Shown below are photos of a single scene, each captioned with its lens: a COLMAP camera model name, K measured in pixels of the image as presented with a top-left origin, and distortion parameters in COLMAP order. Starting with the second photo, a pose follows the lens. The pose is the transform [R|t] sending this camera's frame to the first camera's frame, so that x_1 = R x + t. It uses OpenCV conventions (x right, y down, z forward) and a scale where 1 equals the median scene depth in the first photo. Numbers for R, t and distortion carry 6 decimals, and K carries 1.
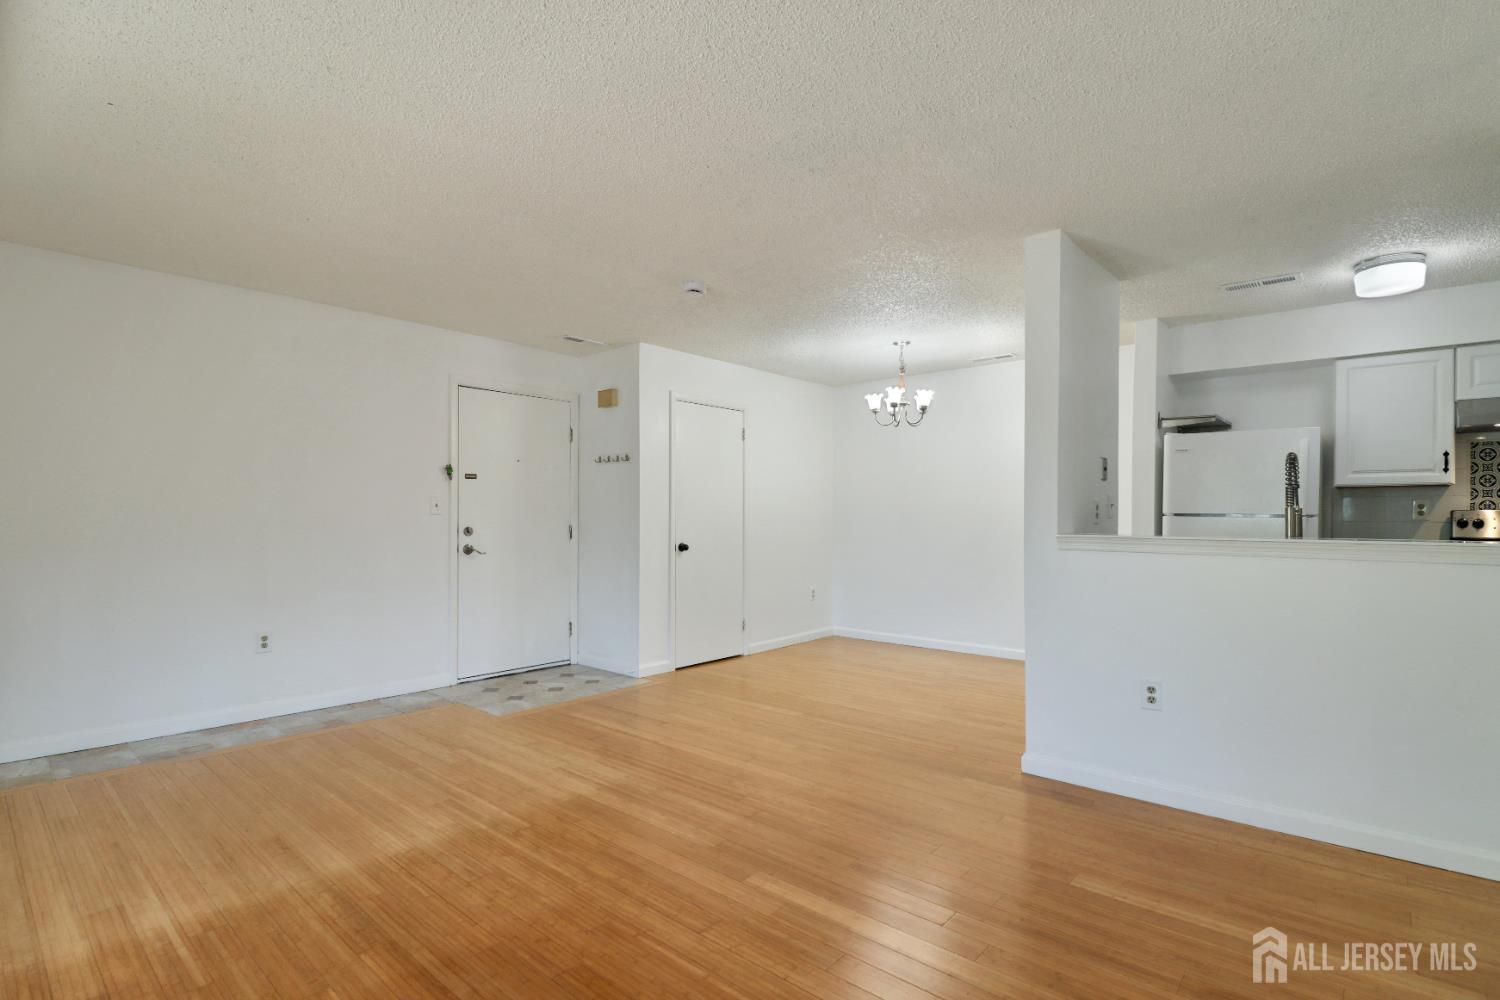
lens RADIAL K [[704.6, 0, 758.5], [0, 704.6, 535.6], [0, 0, 1]] dist [0.002900, -0.015185]
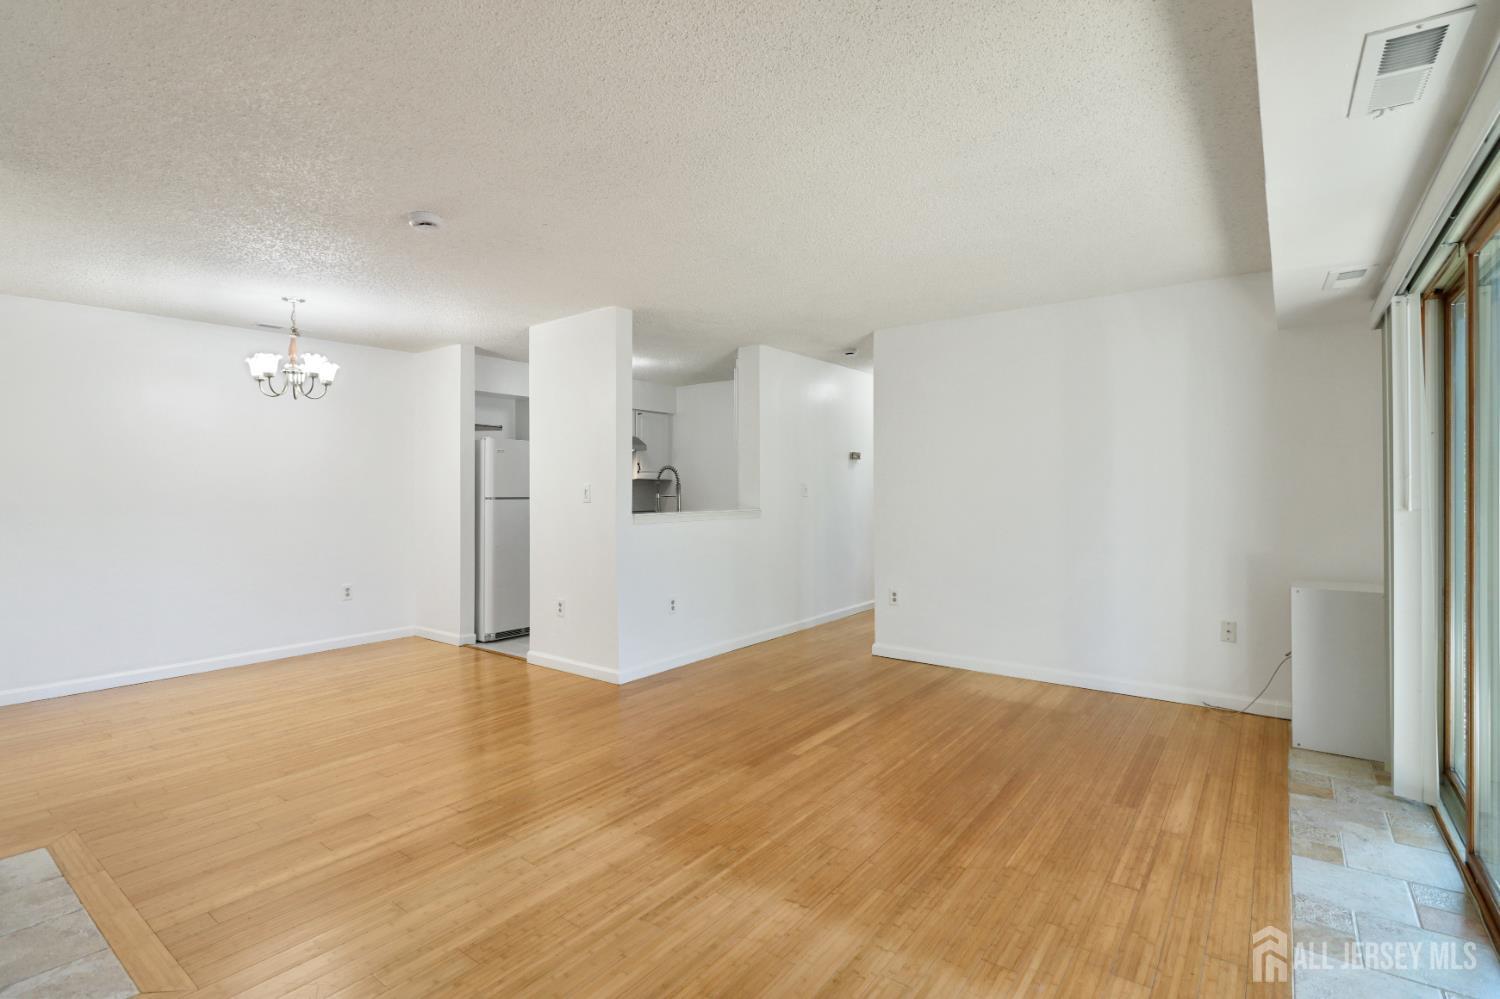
lens RADIAL K [[706.4, 0, 723.9], [0, 706.4, 483.3], [0, 0, 1]] dist [-0.000907, -0.010628]
pose [[-0.037276, 0.004287, 0.999296, -0.840370], [0.032964, 0.999452, -0.003058, -0.043063], [-0.998761, 0.032826, -0.037397, 0.676052]]
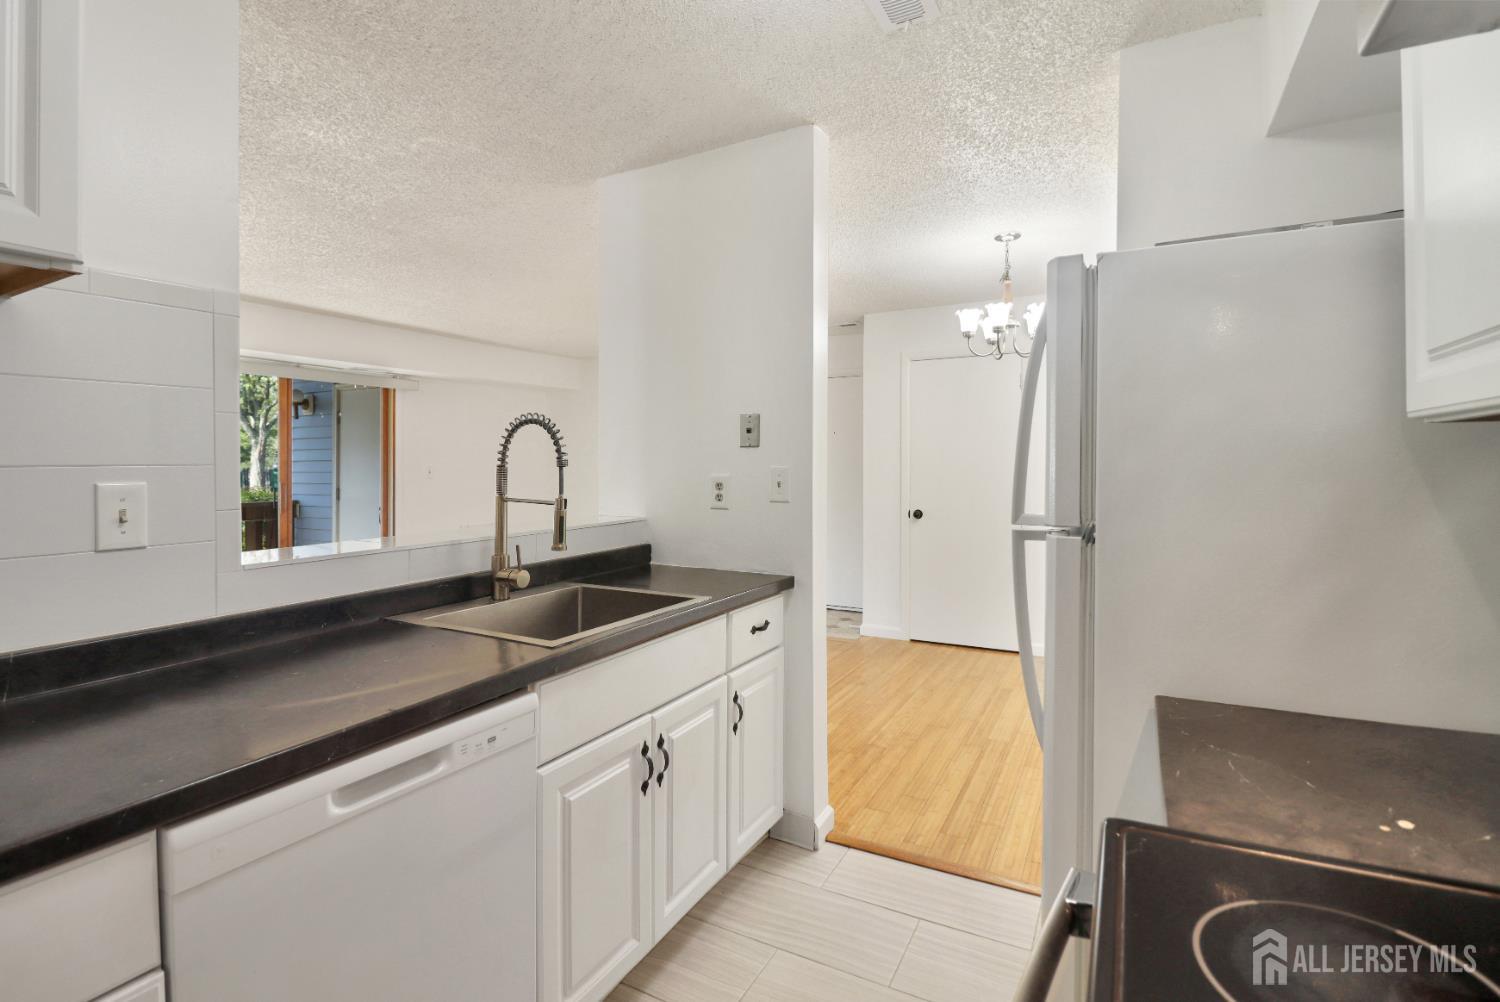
lens RADIAL K [[716.0, 0, 737.9], [0, 716.0, 505.8], [0, 0, 1]] dist [-0.005225, -0.000384]
pose [[0.207482, 0.055013, -0.976691, 1.074248], [-0.028397, 0.998335, 0.050200, -0.051499], [0.977827, 0.017319, 0.208699, 0.769364]]
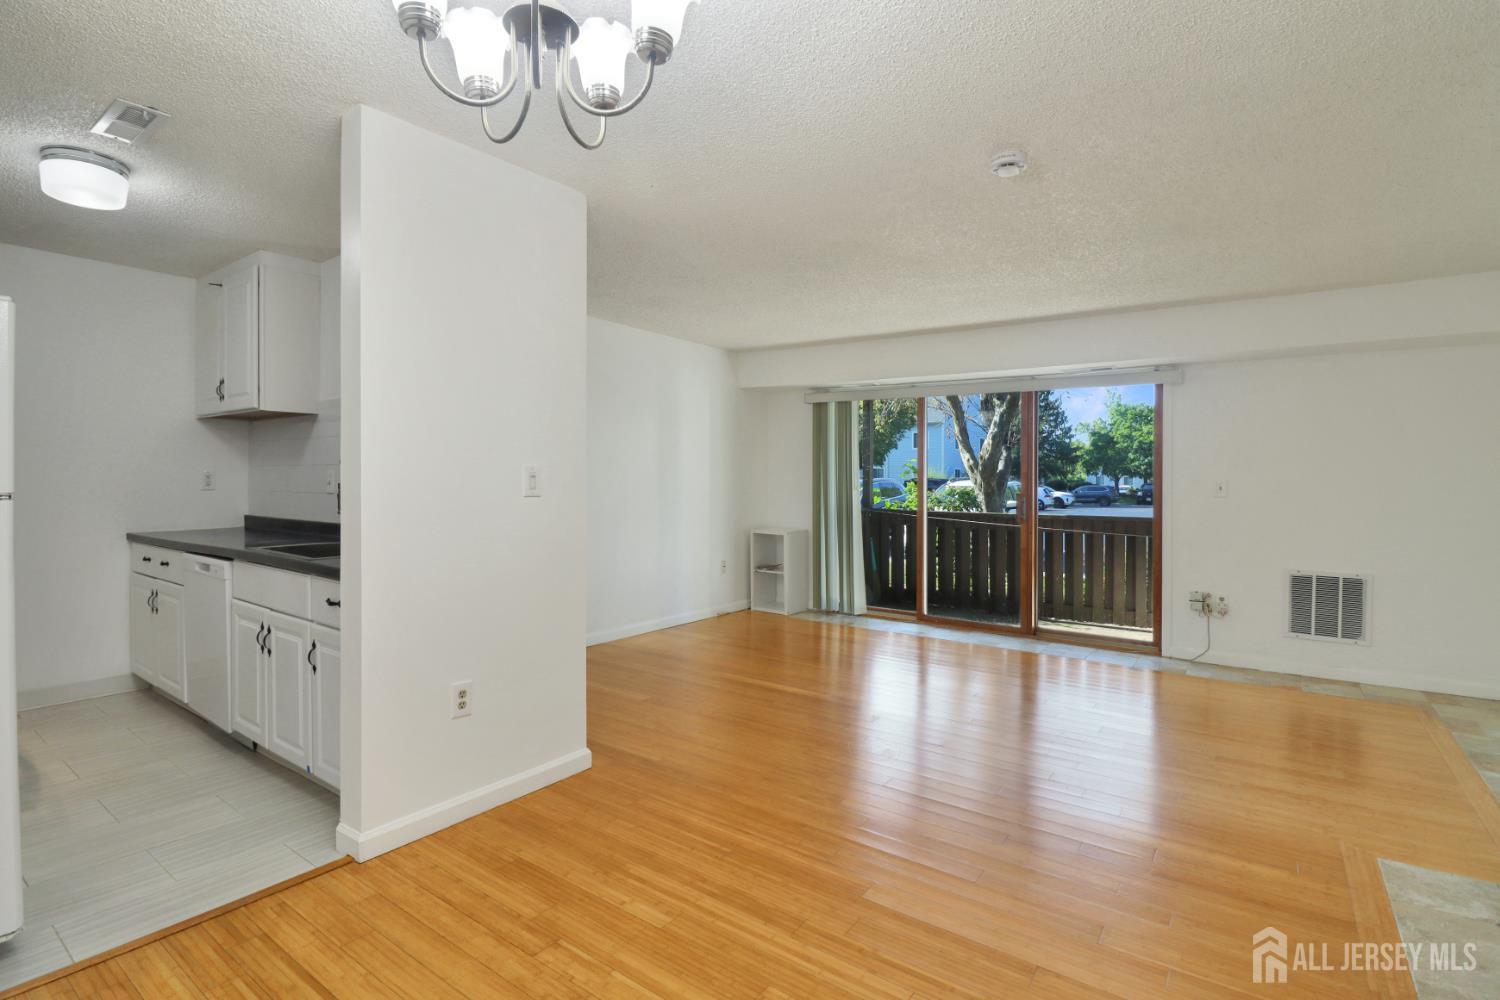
lens RADIAL K [[727.0, 0, 732.6], [0, 727.0, 493.3], [0, 0, 1]] dist [-0.004612, -0.010990]
pose [[-0.997372, -0.012150, -0.071426, 0.212050], [-0.015677, 0.998674, 0.049028, -0.065245], [0.070735, 0.050019, -0.996240, 1.594256]]
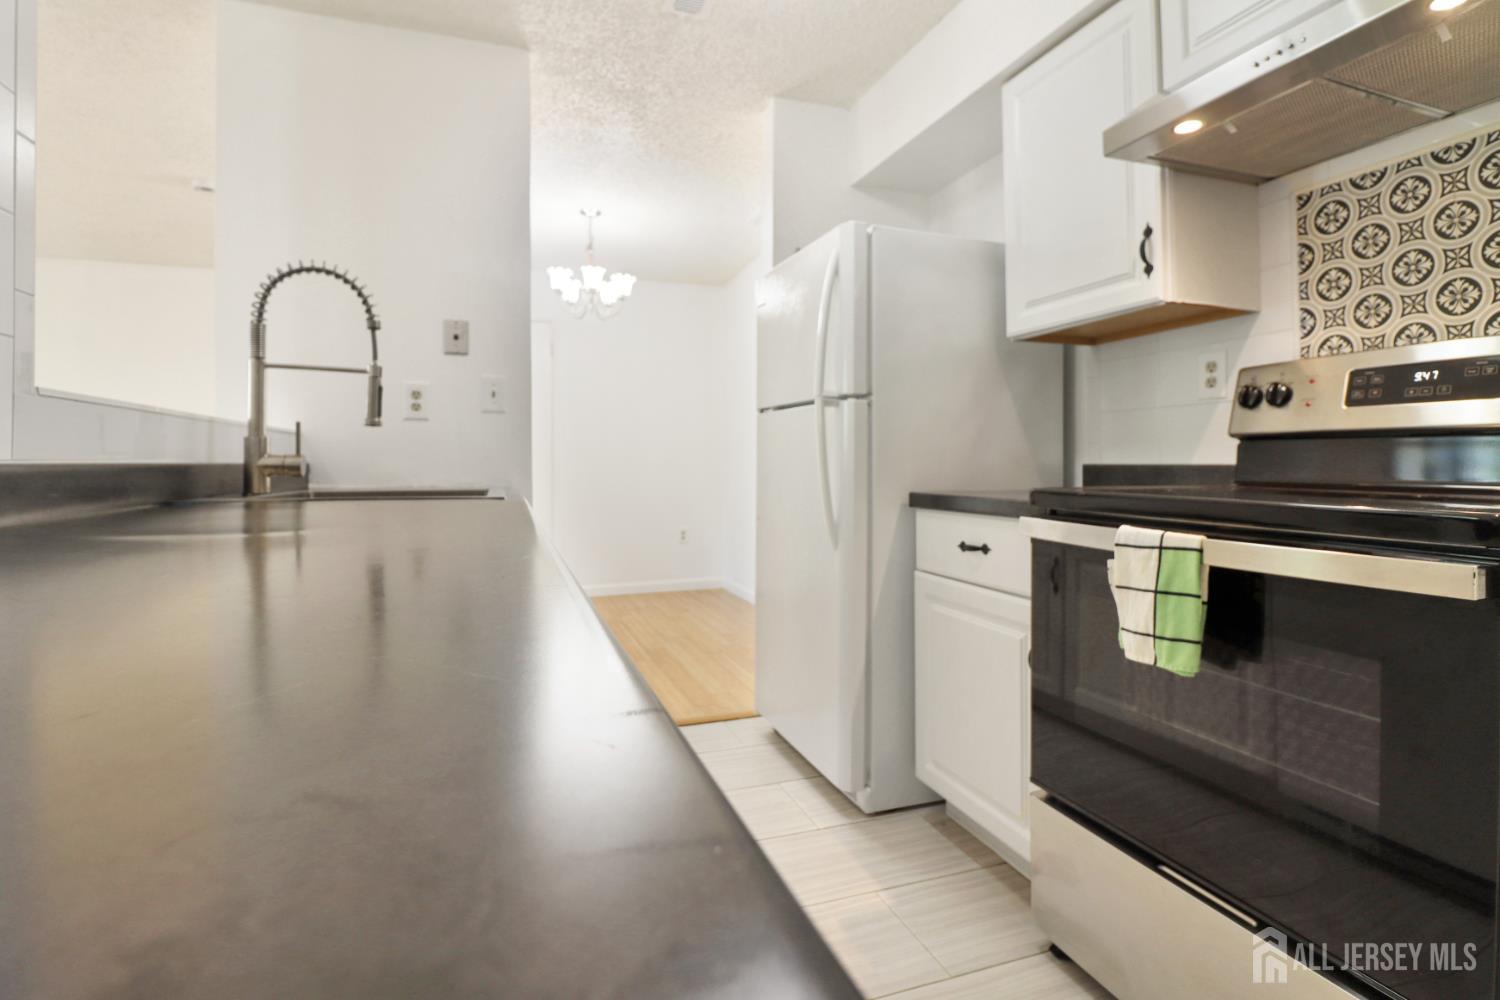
lens RADIAL K [[727.9, 0, 752.9], [0, 727.9, 470.4], [0, 0, 1]] dist [-0.015612, -0.000285]
pose [[0.871433, 0.001789, -0.490511, 0.969161], [-0.014693, 0.999640, -0.022458, 0.037933], [0.490294, 0.026778, 0.871146, 0.497229]]
